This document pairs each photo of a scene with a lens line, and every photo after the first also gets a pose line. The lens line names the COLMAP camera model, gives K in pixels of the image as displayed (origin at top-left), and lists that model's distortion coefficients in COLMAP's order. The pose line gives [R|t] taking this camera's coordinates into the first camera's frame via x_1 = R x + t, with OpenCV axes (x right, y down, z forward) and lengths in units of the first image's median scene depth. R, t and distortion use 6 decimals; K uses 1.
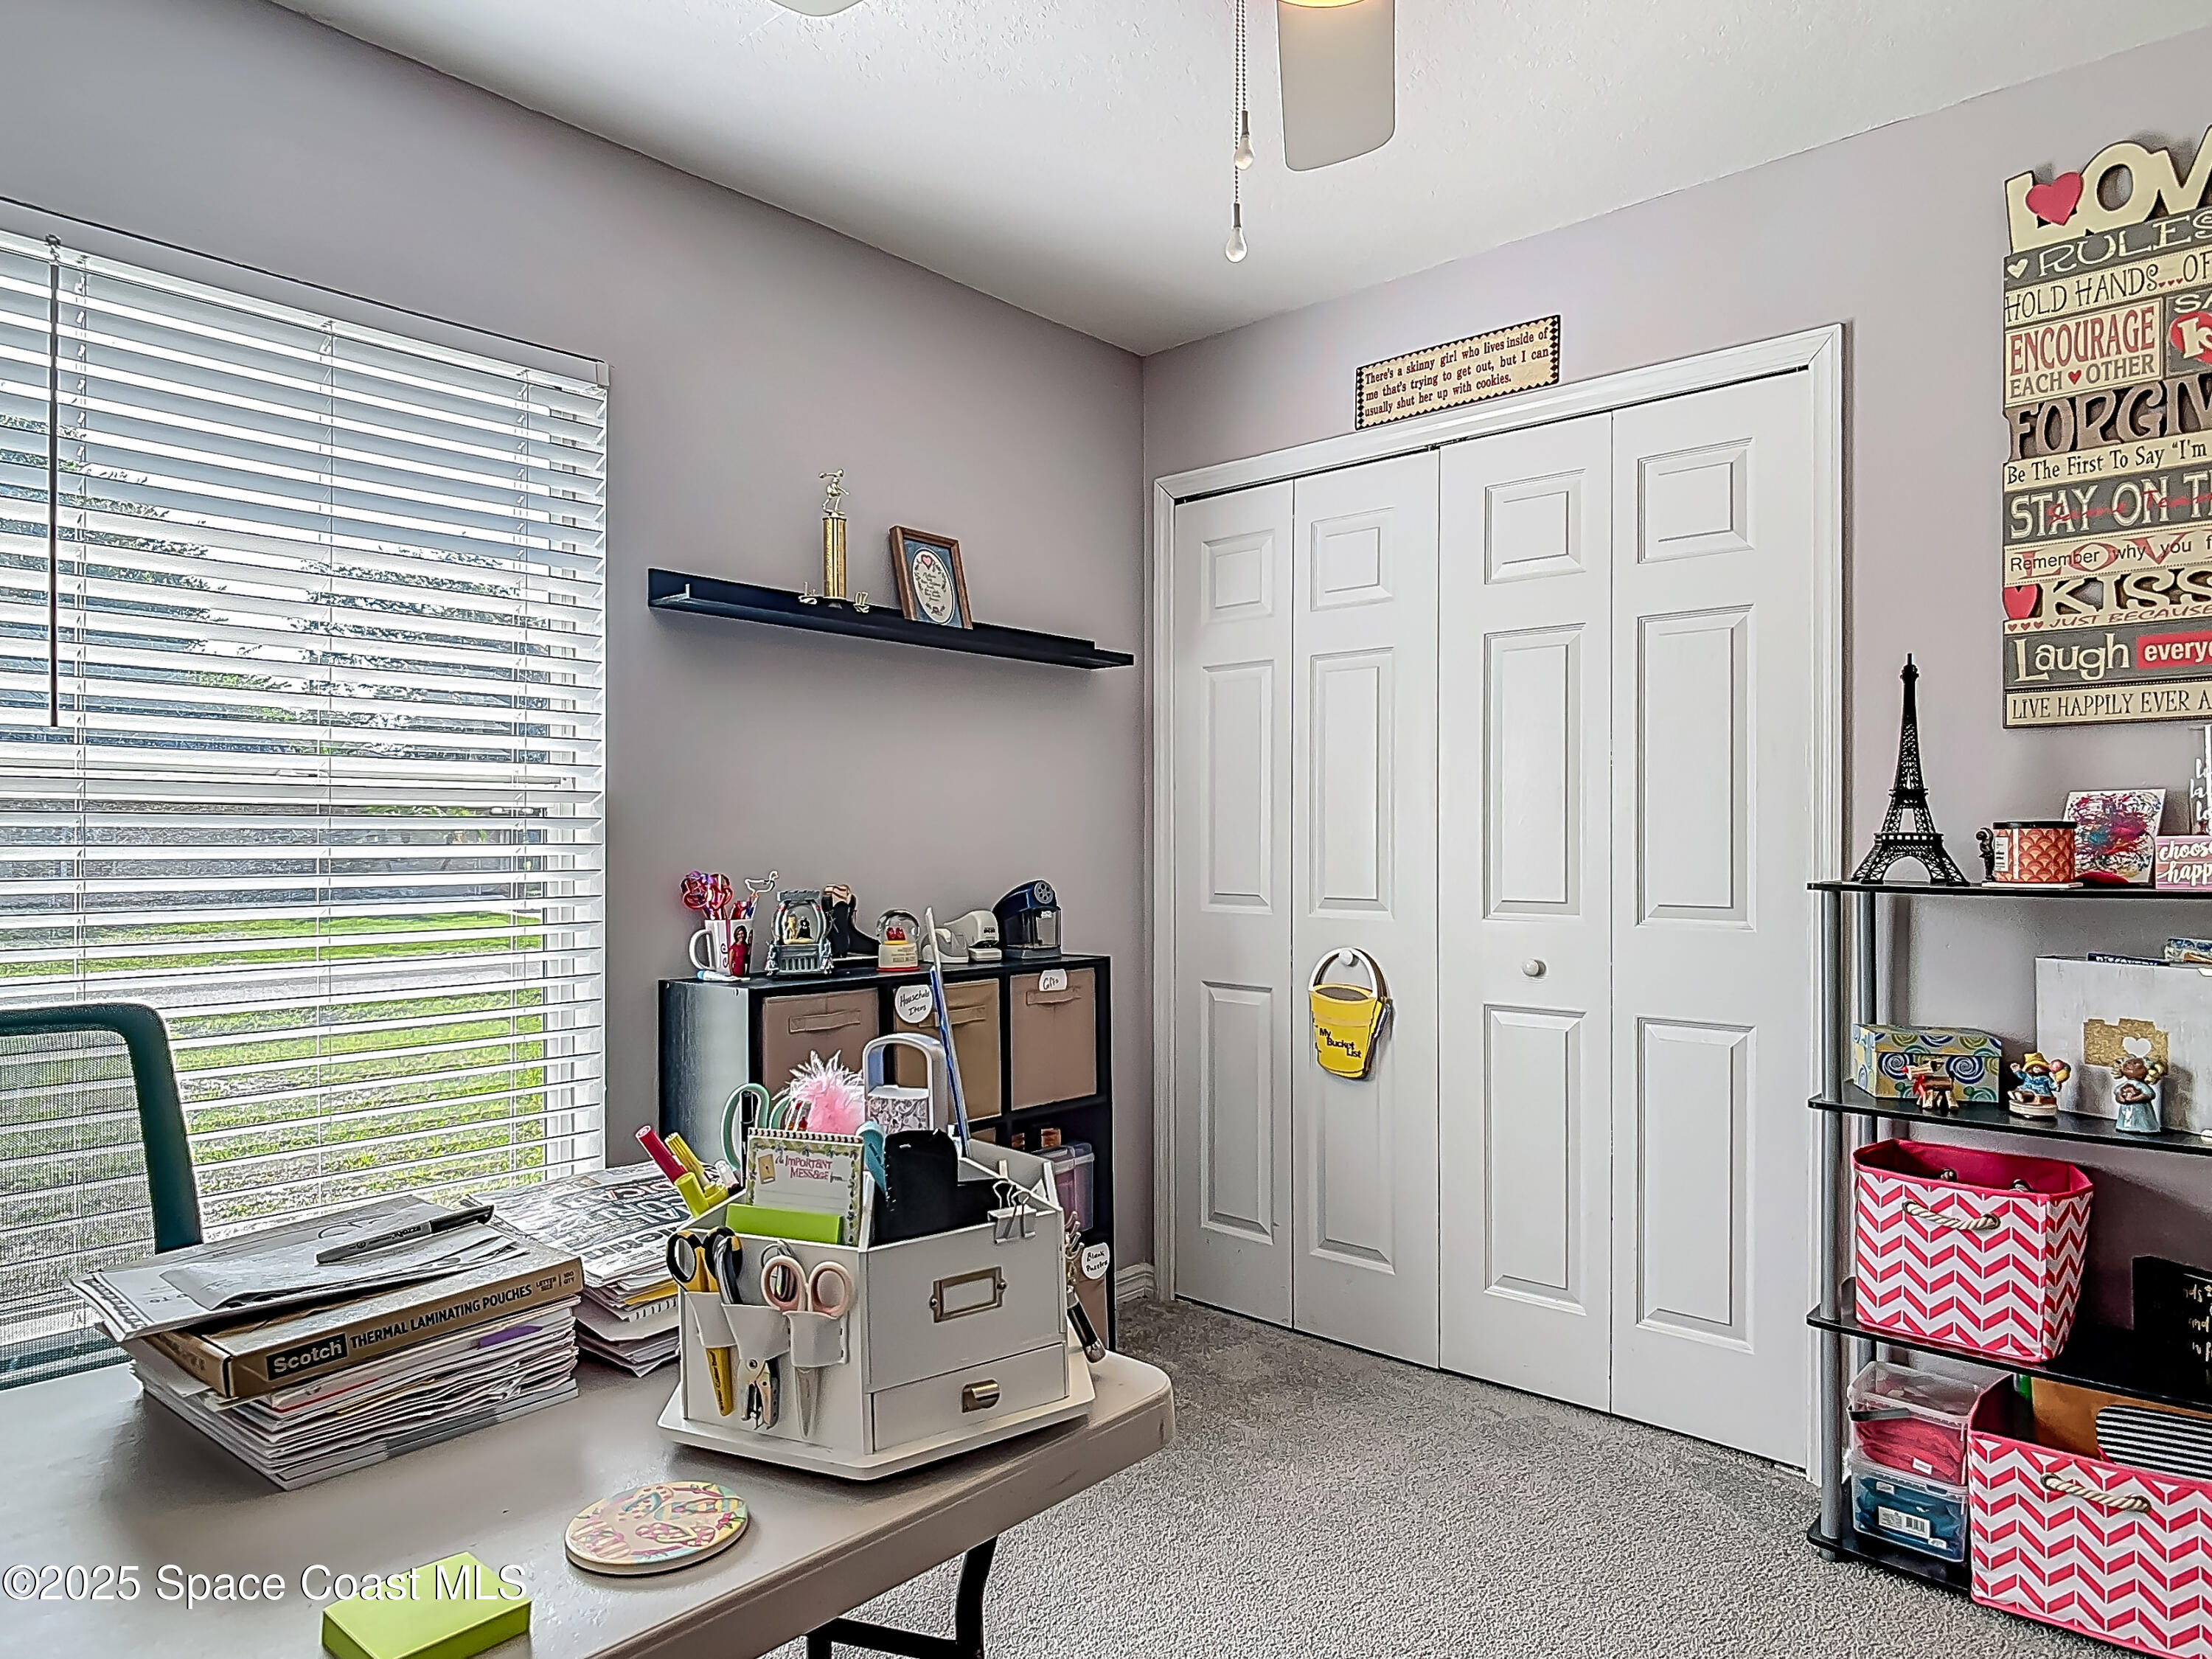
lens RADIAL K [[1357.5, 0, 1131.8], [0, 1357.5, 846.3], [0, 0, 1]] dist [0.004428, 0.000147]
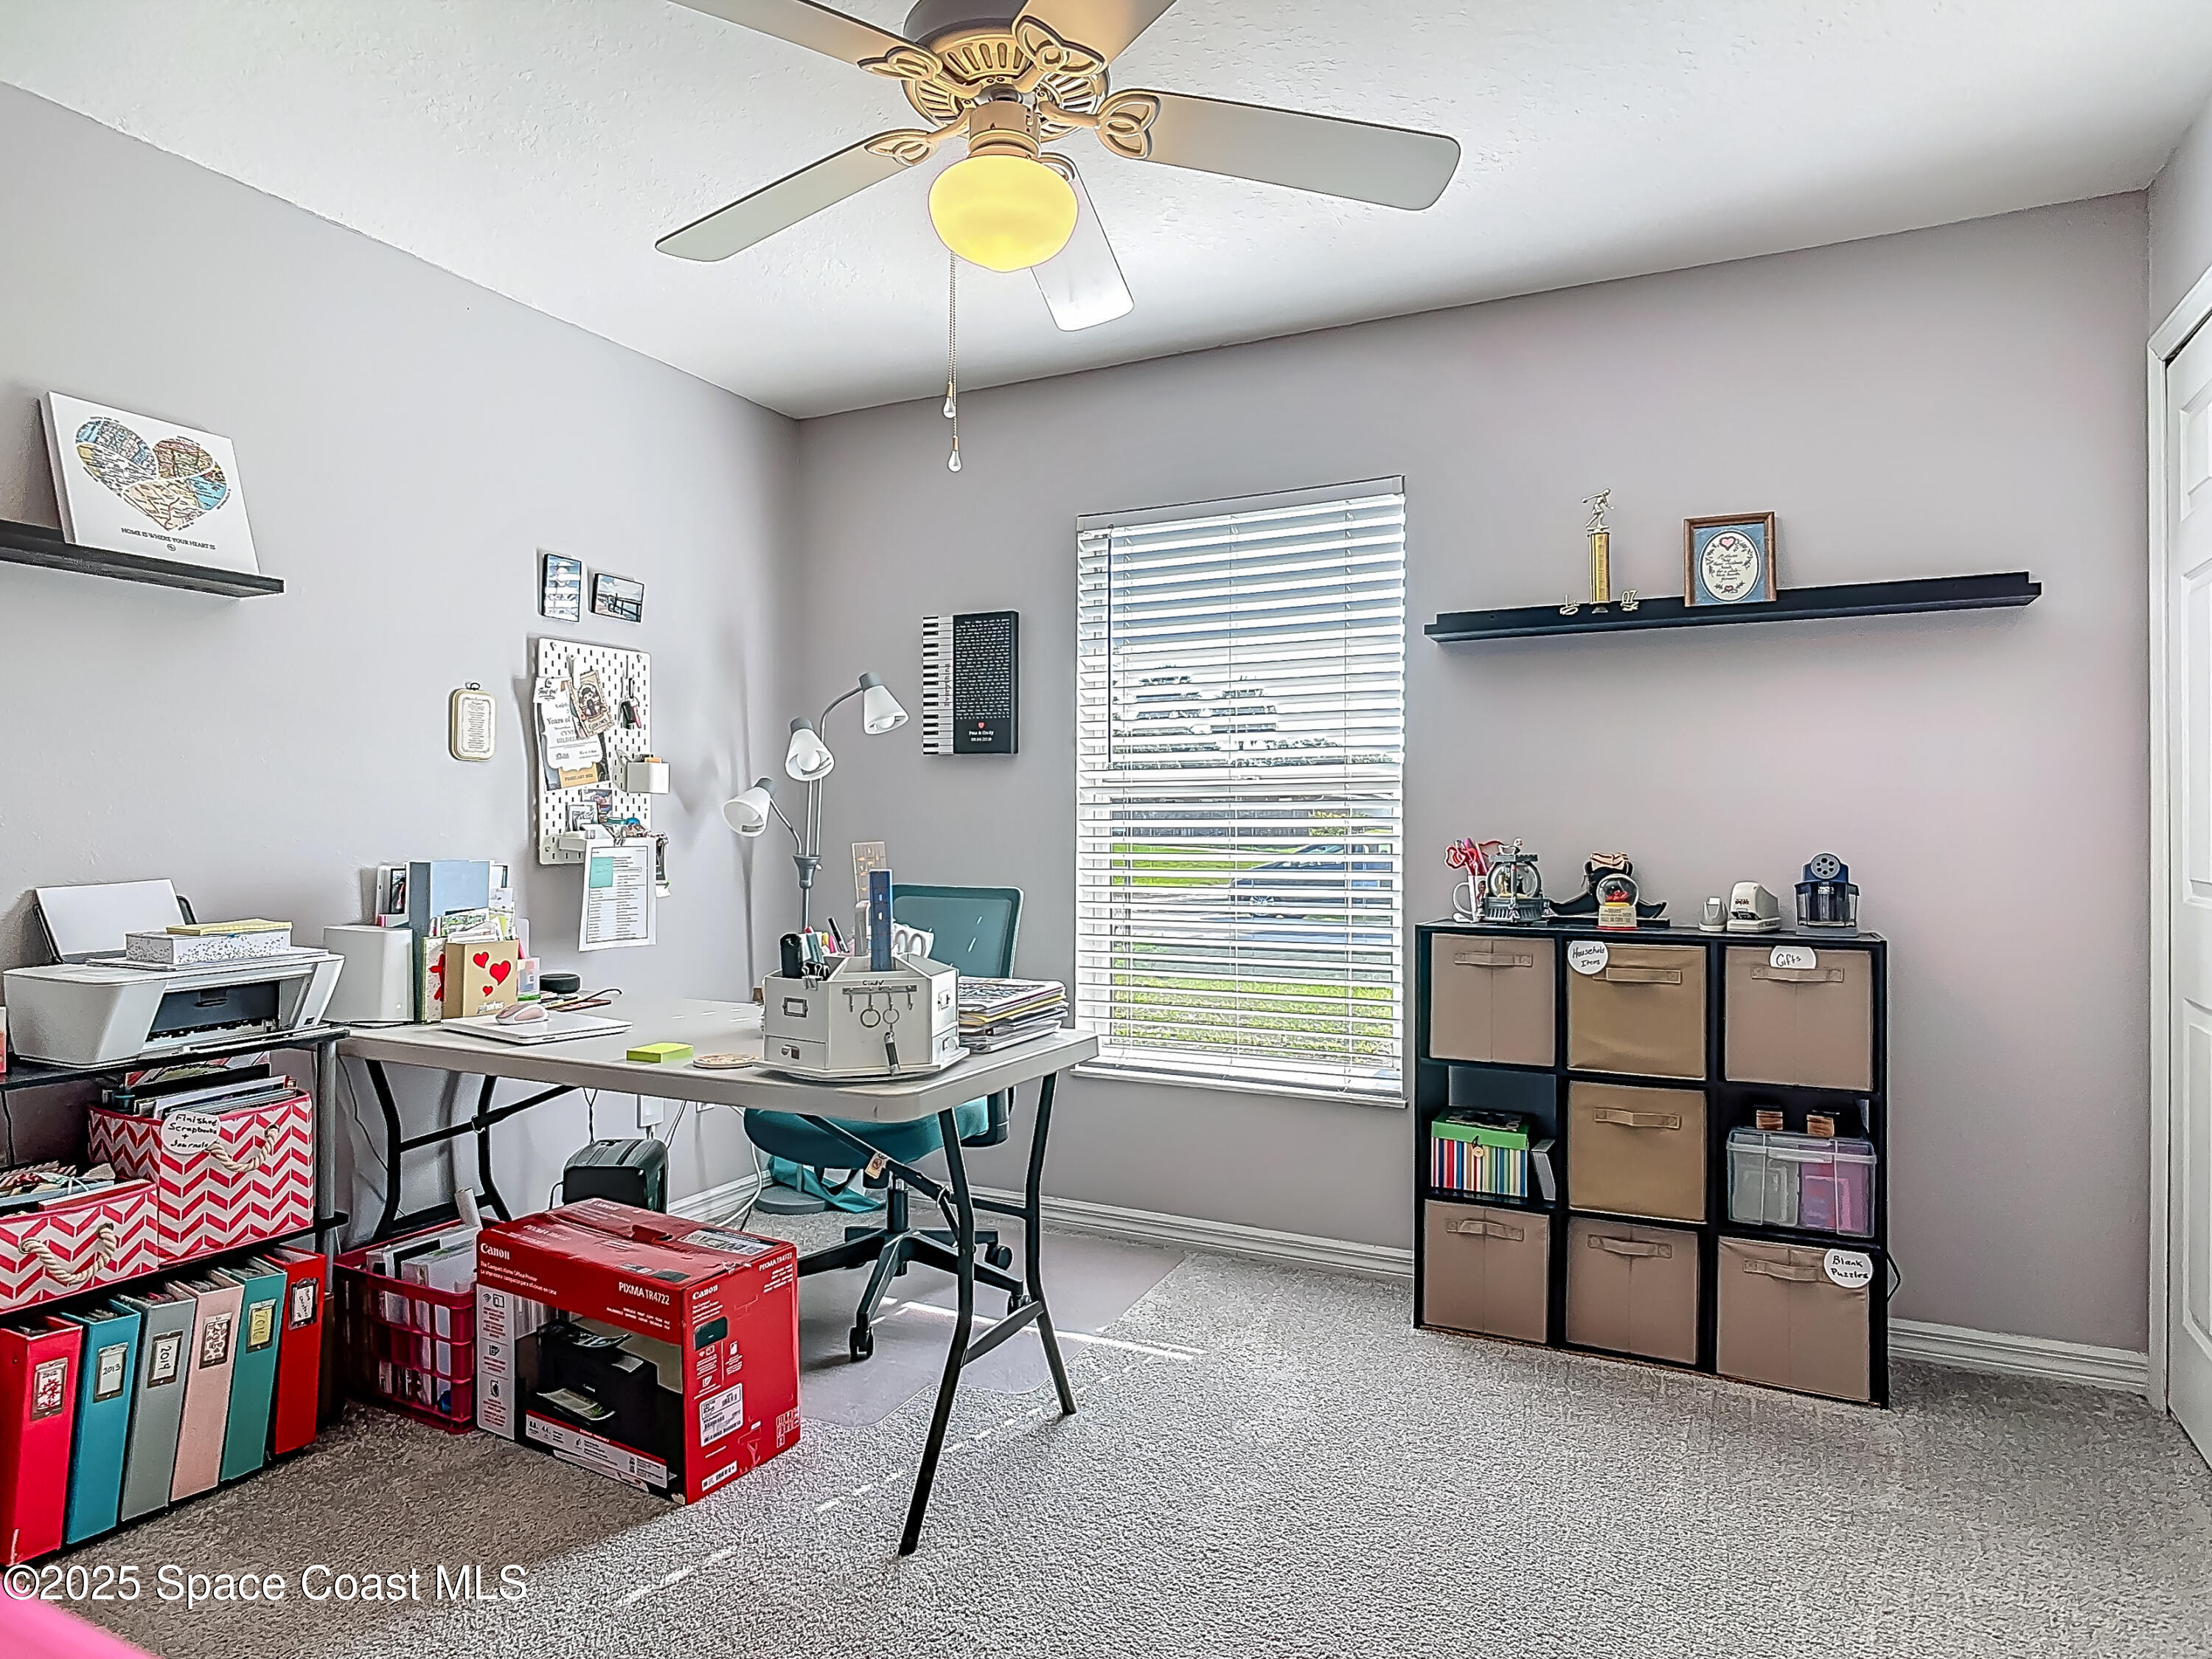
lens RADIAL K [[1287.6, 0, 1106.0], [0, 1287.6, 829.5], [0, 0, 1]] dist [-0.035053, 0.000908]
pose [[0.274366, -0.002191, -0.961623, 0.677253], [0.001446, 0.999997, -0.001866, 0.009956], [0.961624, -0.000879, 0.274369, 0.289464]]
